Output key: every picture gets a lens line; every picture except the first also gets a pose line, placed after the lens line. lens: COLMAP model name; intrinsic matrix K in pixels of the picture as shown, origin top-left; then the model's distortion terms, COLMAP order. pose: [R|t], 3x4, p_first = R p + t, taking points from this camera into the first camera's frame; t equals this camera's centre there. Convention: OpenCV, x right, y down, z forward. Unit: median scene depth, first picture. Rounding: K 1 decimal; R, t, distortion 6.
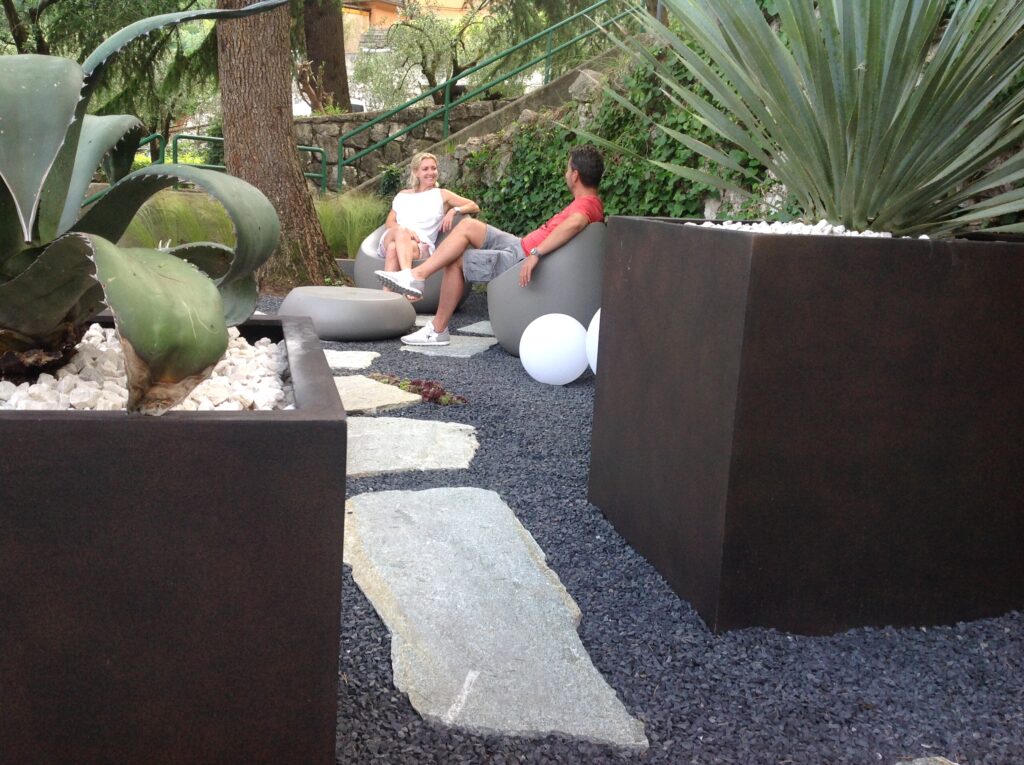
lens RADIAL K [[978.3, 0, 512.0], [0, 978.3, 382.5], [0, 0, 1]] dist [0.200287, -0.544329]
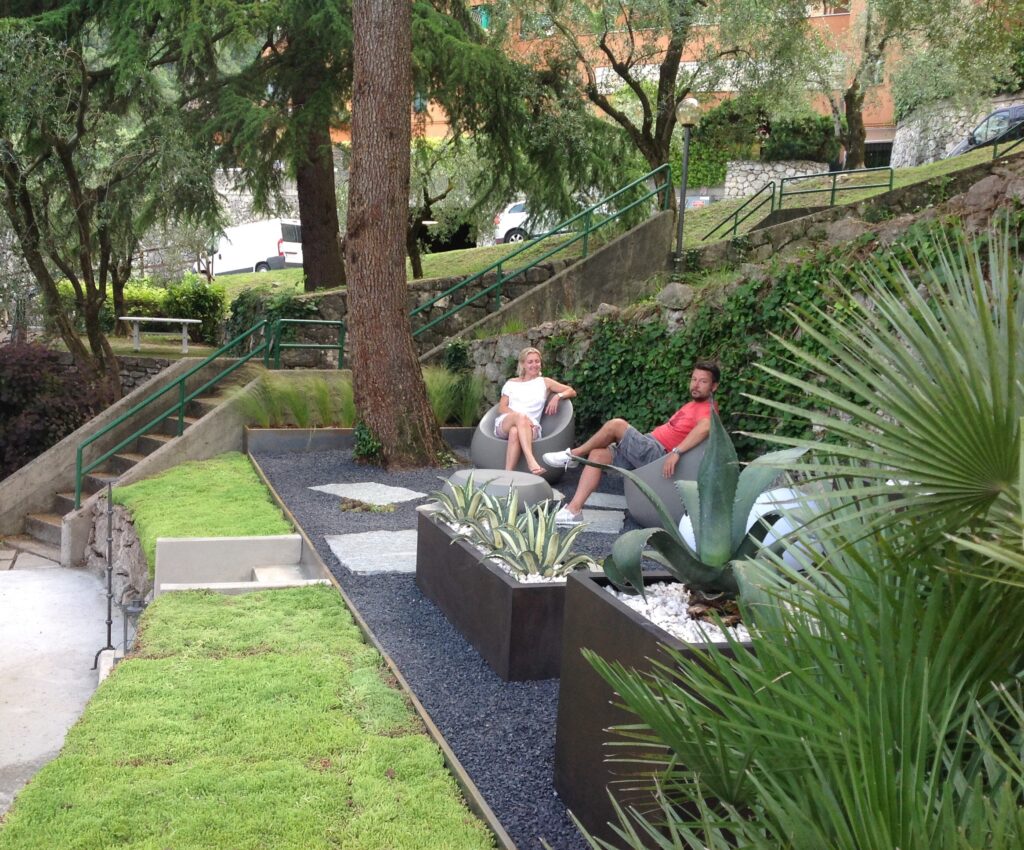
lens RADIAL K [[1070.2, 0, 459.7], [0, 1070.2, 425.3], [0, 0, 1]] dist [0.084511, -0.008032]
pose [[0.999845, -0.010833, 0.013914, -0.247308], [0.011879, 0.996927, -0.077431, -0.055870], [-0.013032, 0.077584, 0.996901, -0.336688]]
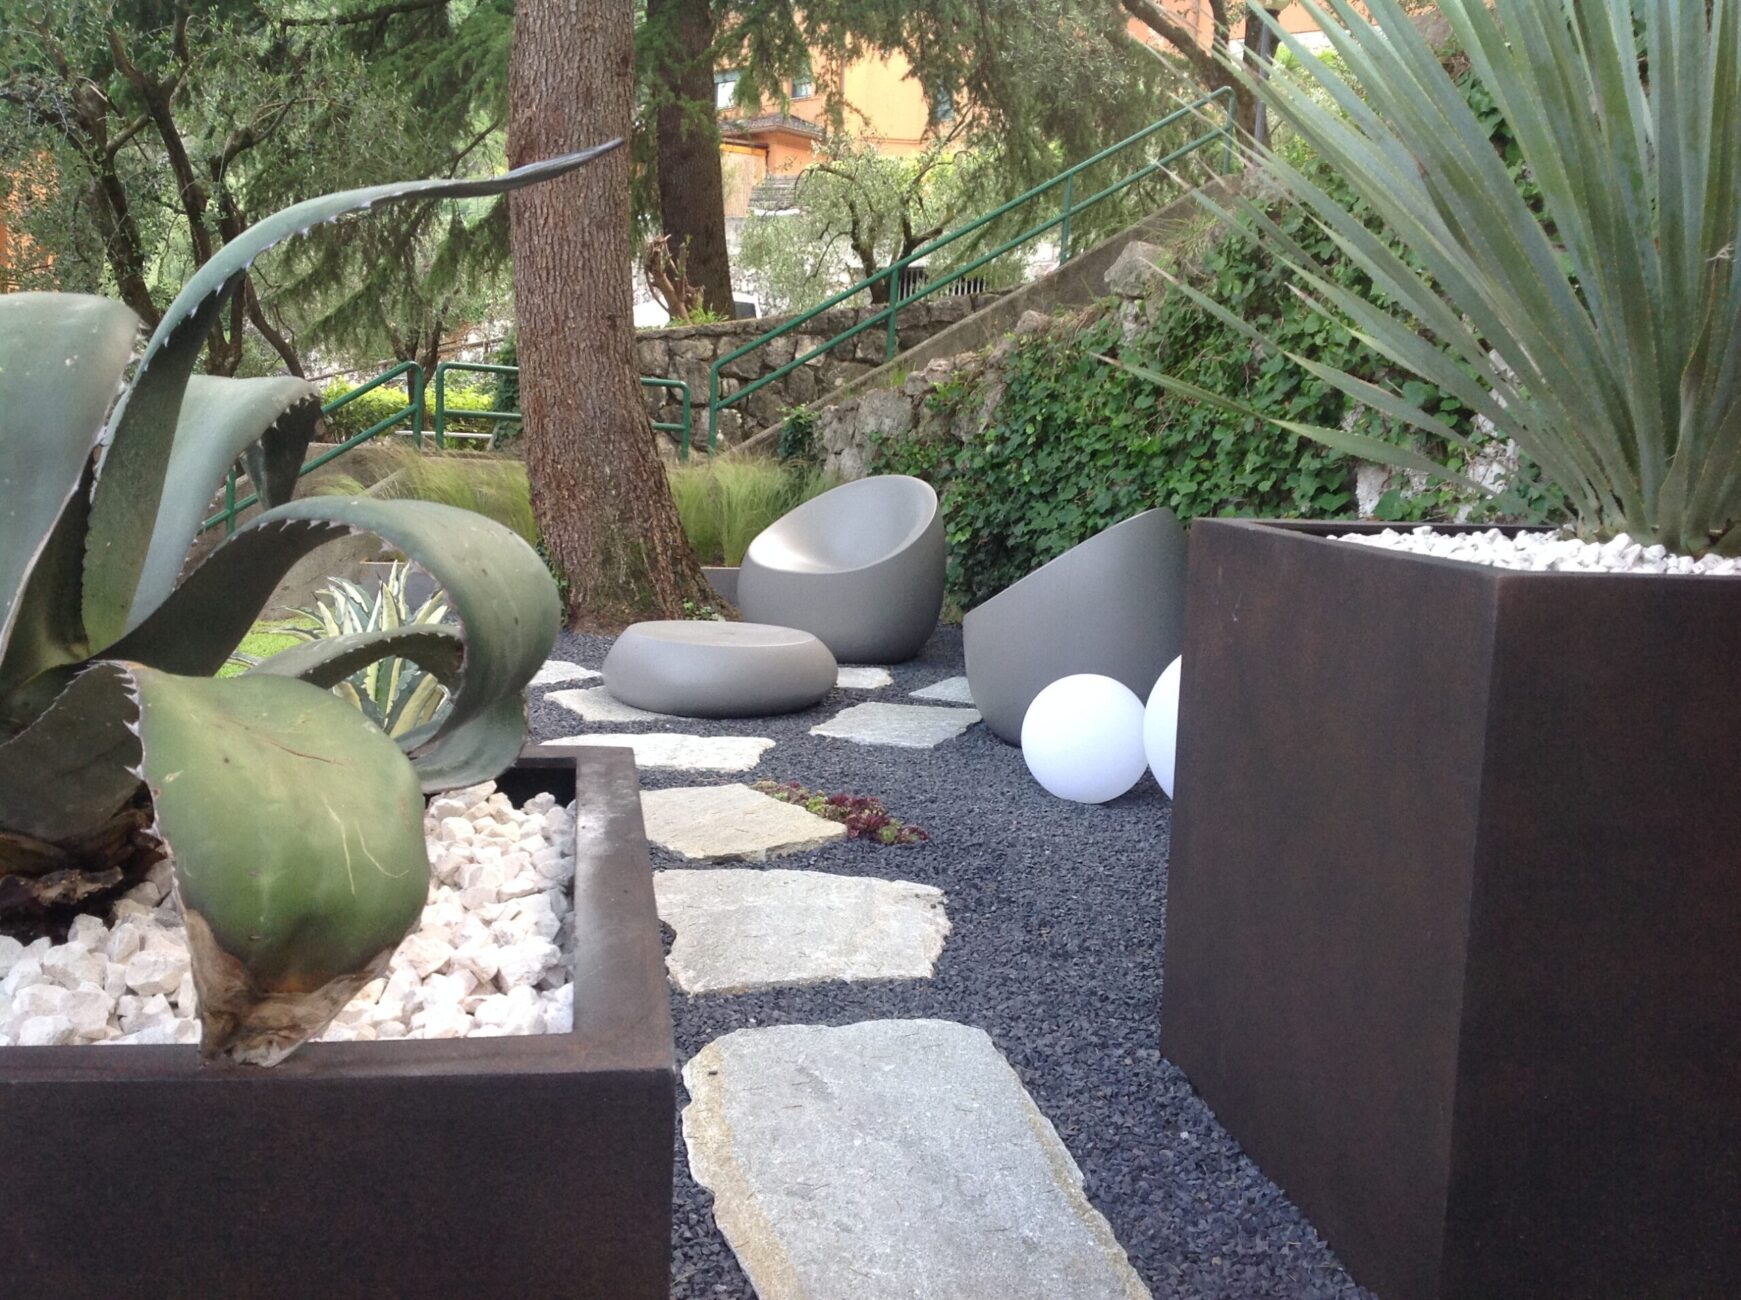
lens RADIAL K [[1663.3, 0, 870.5], [0, 1663.3, 650.0], [0, 0, 1]] dist [0.200287, -0.544329]
pose [[0.996917, -0.003276, -0.078401, -0.003032], [-0.001895, 0.997831, -0.065803, -0.017707], [0.078446, 0.065749, 0.994748, 0.038716]]
